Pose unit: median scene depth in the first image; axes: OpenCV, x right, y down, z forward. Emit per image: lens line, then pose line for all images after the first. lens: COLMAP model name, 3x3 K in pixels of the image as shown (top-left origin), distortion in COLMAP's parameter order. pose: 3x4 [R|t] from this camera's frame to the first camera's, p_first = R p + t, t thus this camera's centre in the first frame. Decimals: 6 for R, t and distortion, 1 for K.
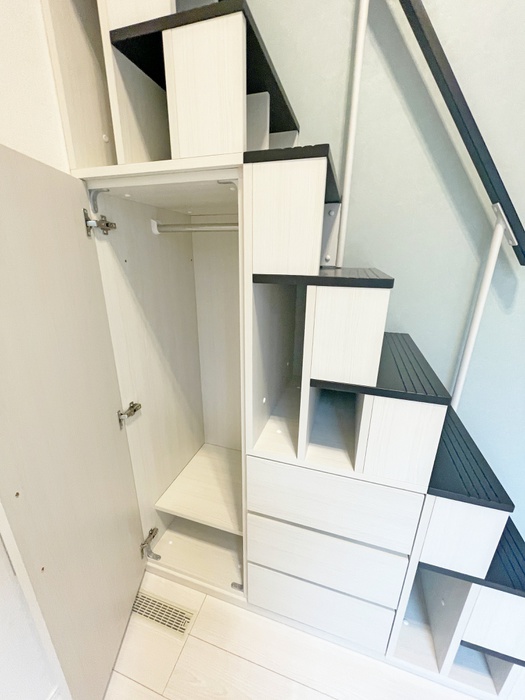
lens RADIAL K [[281.6, 0, 266.5], [0, 281.6, 346.3], [0, 0, 1]] dist [-0.001093, -0.001132]
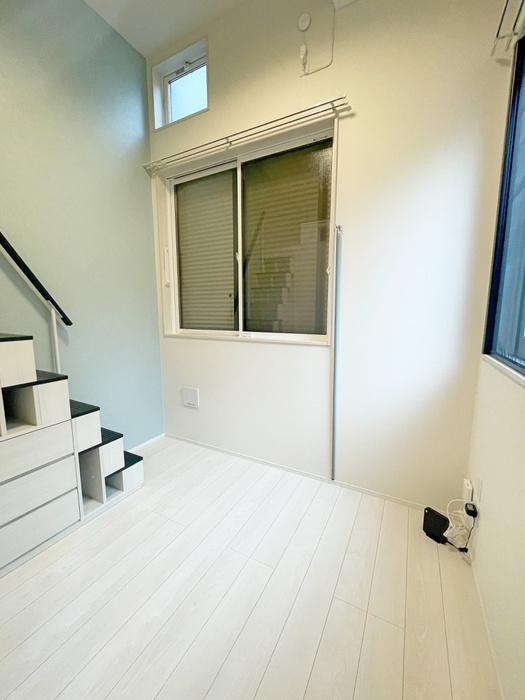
lens RADIAL K [[281.6, 0, 265.5], [0, 281.6, 351.4], [0, 0, 1]] dist [-0.001093, -0.001132]
pose [[0.177323, -0.143977, 0.973564, -1.146055], [0.304796, 0.948637, 0.084776, 0.220129], [-0.935765, 0.281706, 0.212098, -1.013108]]
